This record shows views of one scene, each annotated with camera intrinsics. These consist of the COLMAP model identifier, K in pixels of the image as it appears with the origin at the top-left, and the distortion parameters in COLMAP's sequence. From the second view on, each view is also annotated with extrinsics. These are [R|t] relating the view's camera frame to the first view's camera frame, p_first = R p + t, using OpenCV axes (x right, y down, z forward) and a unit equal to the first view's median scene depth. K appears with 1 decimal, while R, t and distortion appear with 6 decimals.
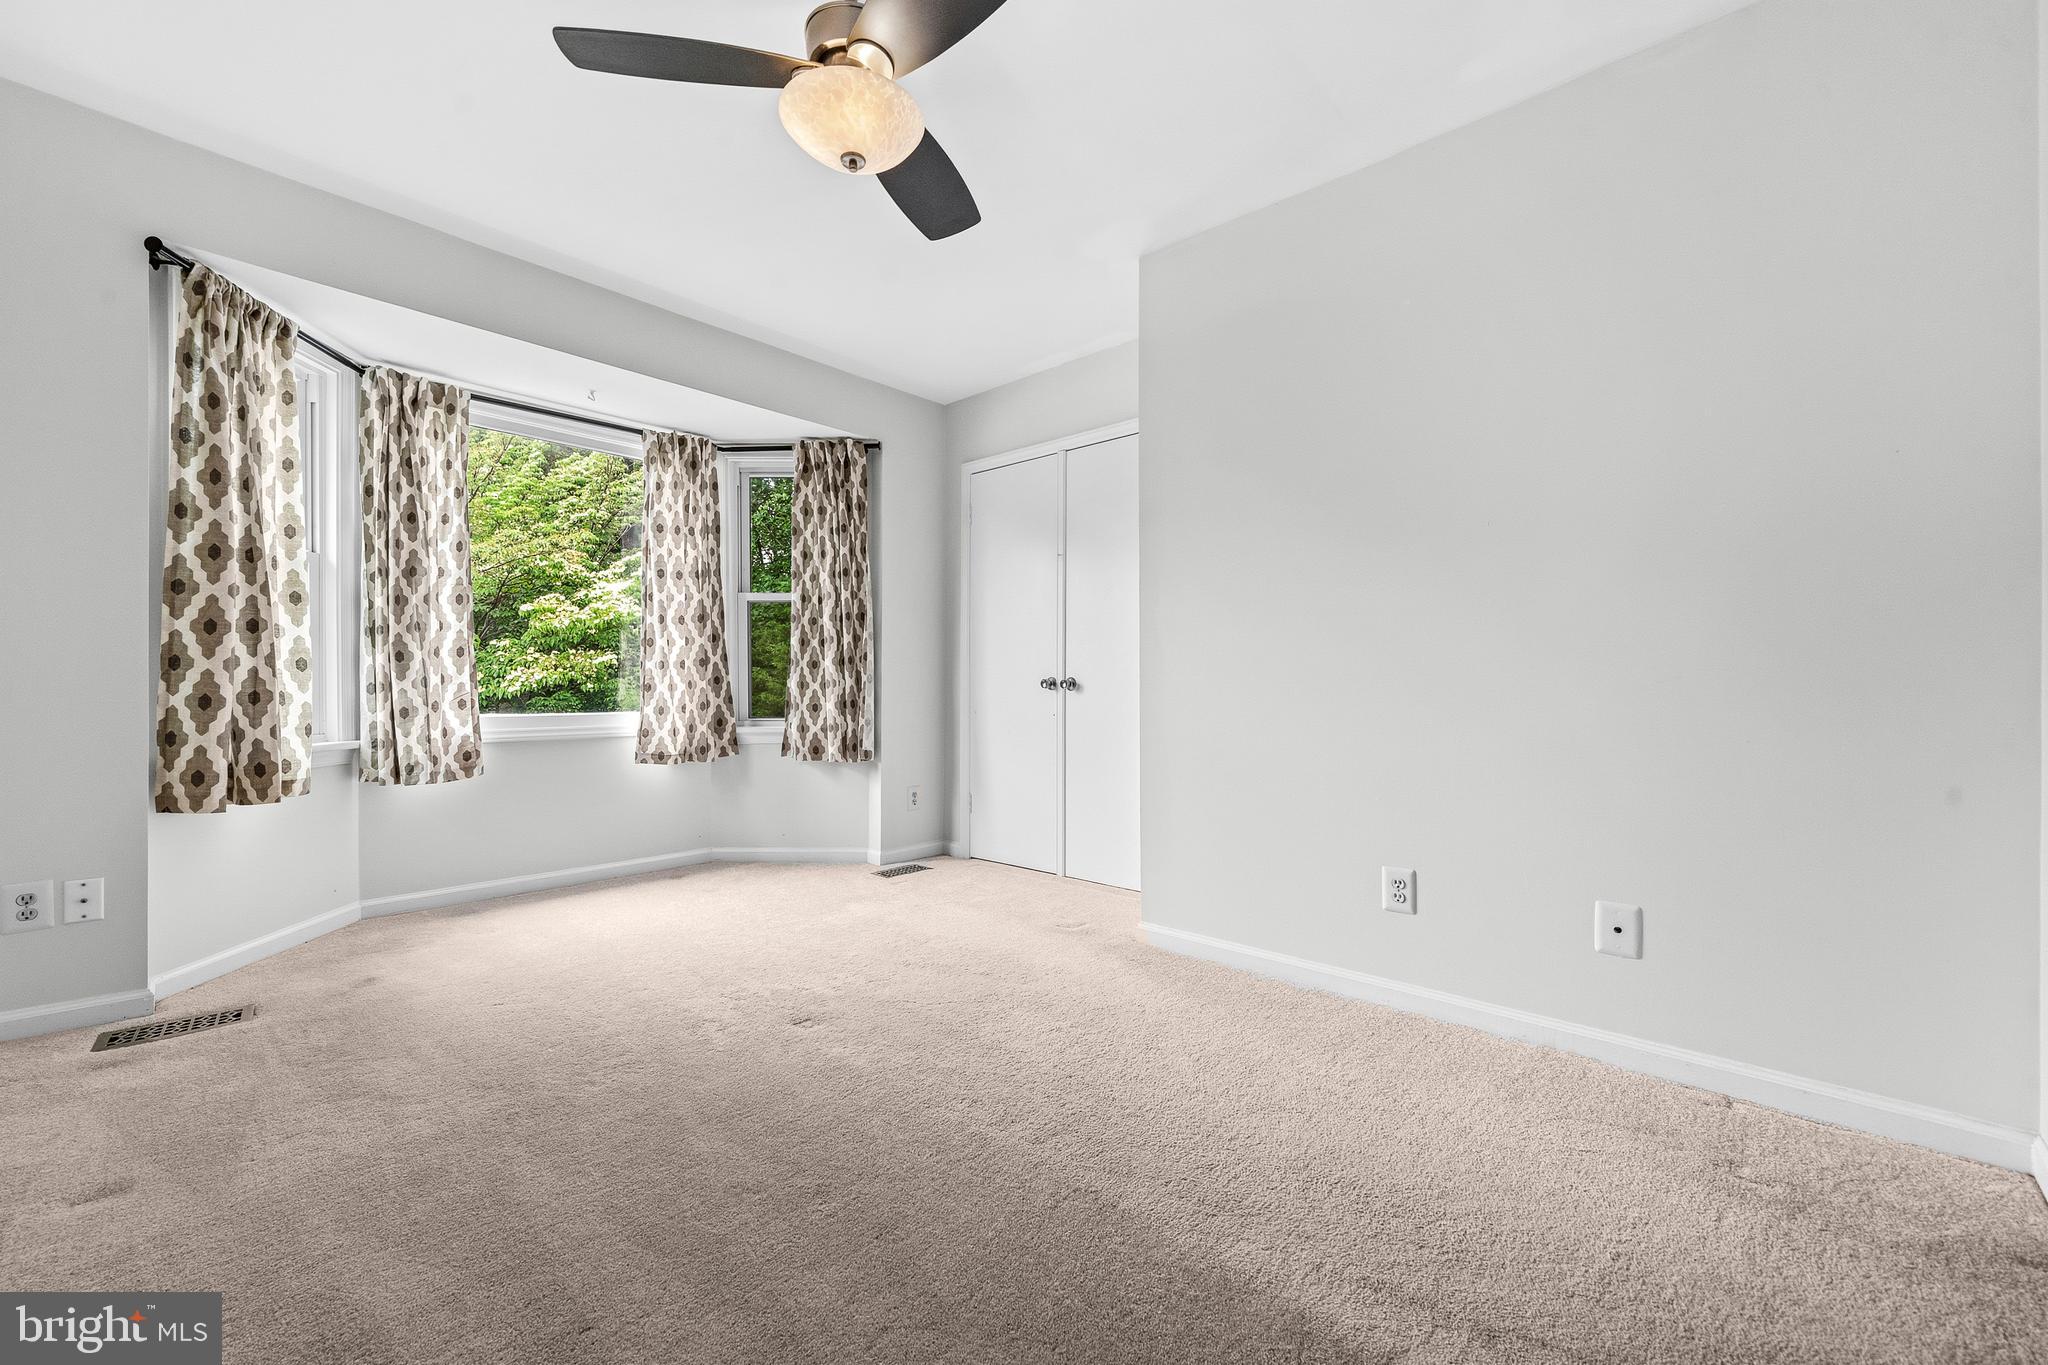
lens RADIAL K [[824.2, 0, 1005.7], [0, 824.2, 687.8], [0, 0, 1]] dist [0.002940, 0.000354]
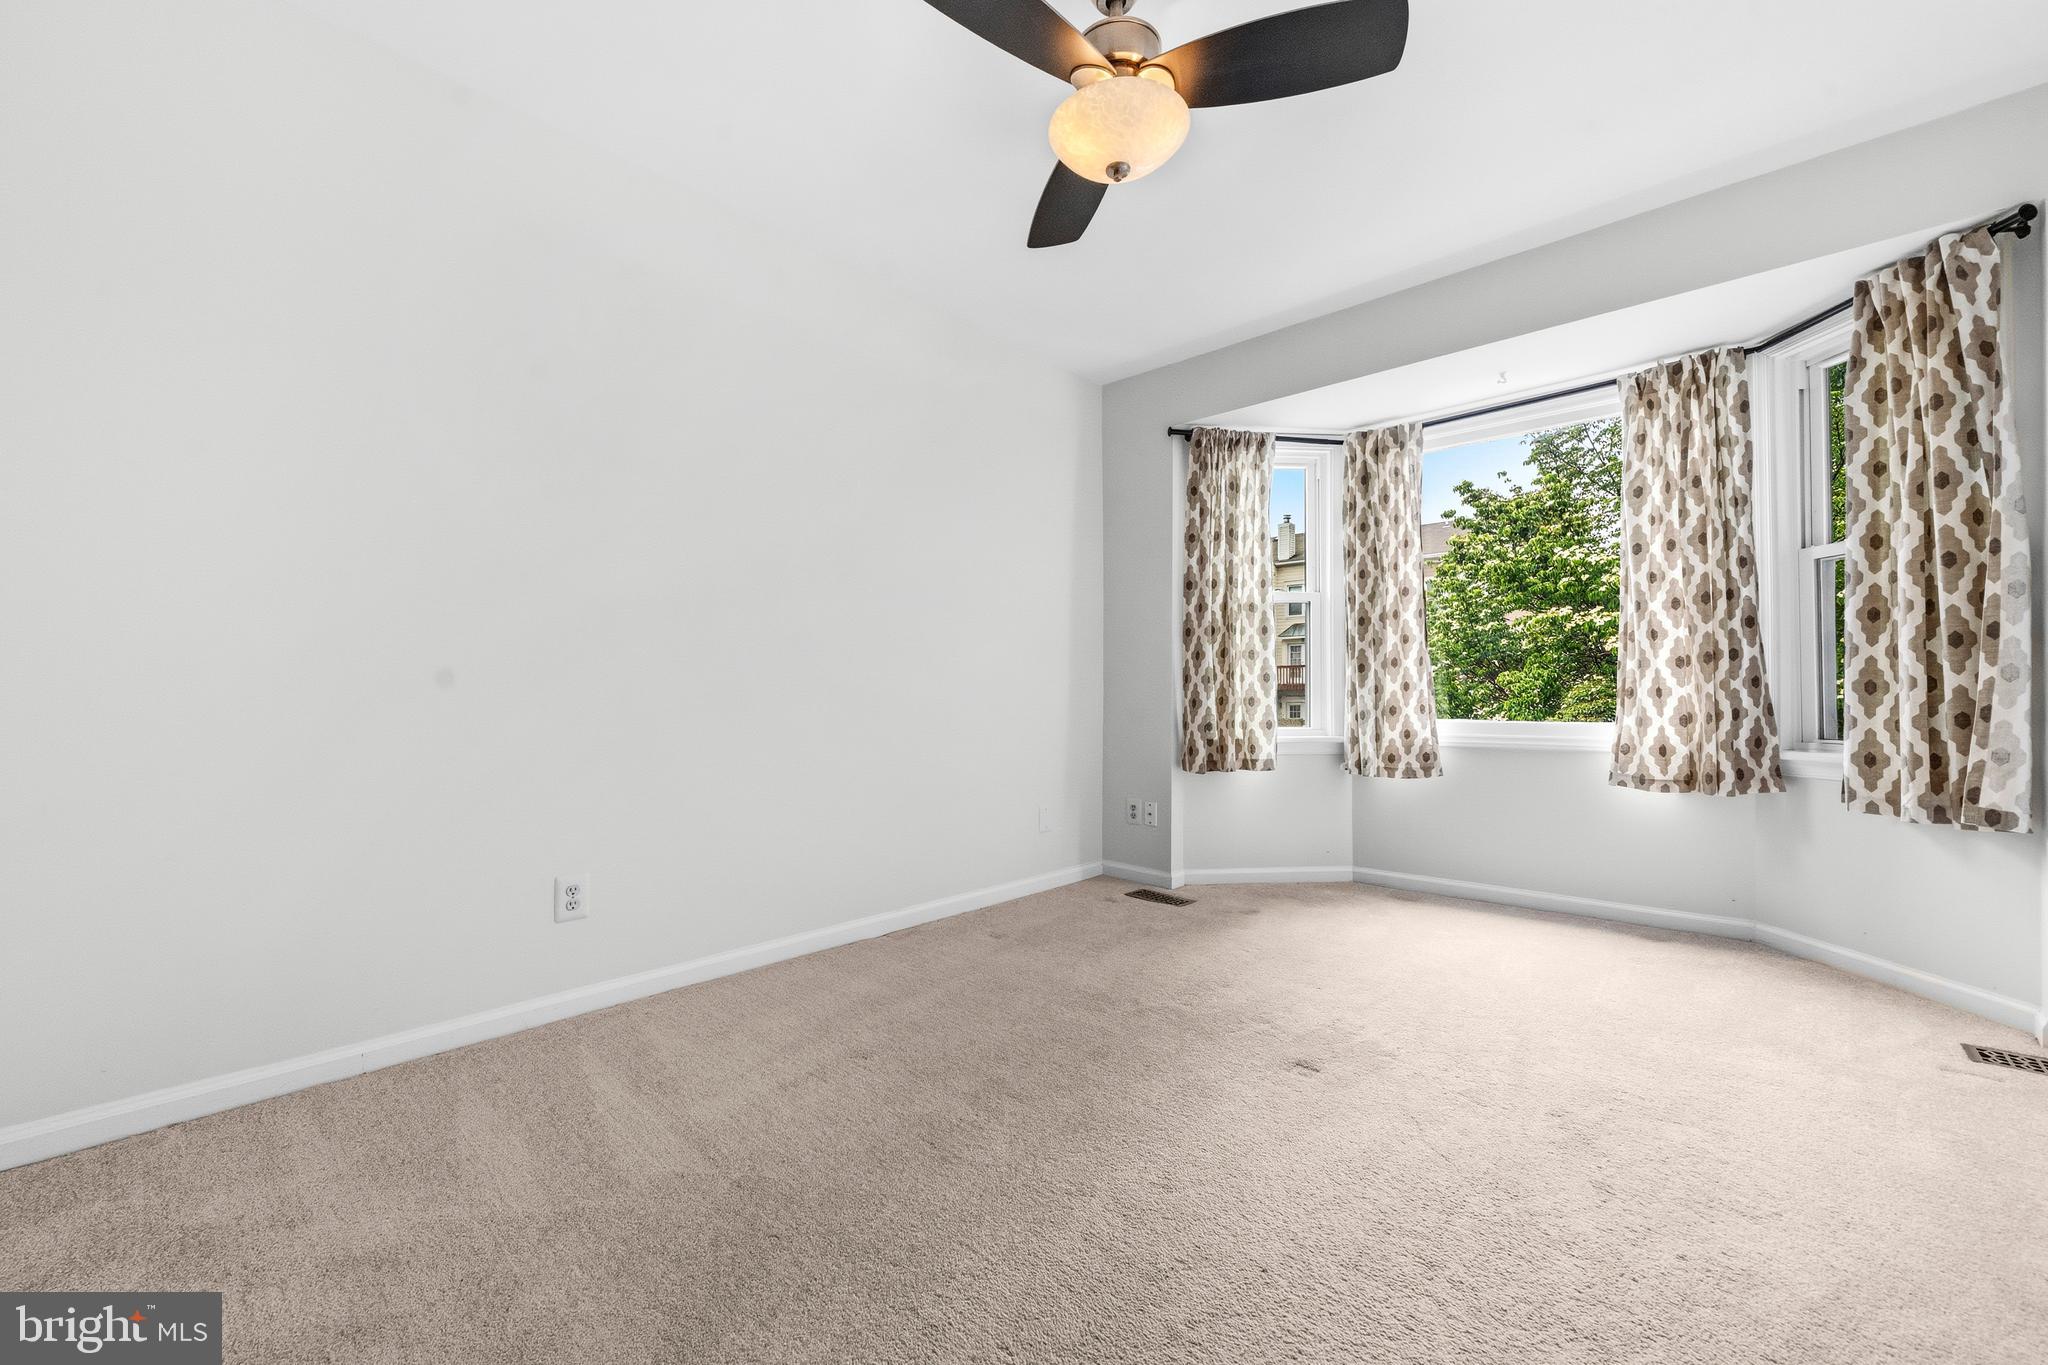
lens RADIAL K [[824.2, 0, 1005.7], [0, 824.2, 685.4], [0, 0, 1]] dist [0.002940, 0.000354]
pose [[-0.004553, -0.016235, -0.999858, 0.376990], [0.000677, 0.999868, -0.016238, 0.005151], [0.999989, -0.000751, -0.004541, 0.396403]]
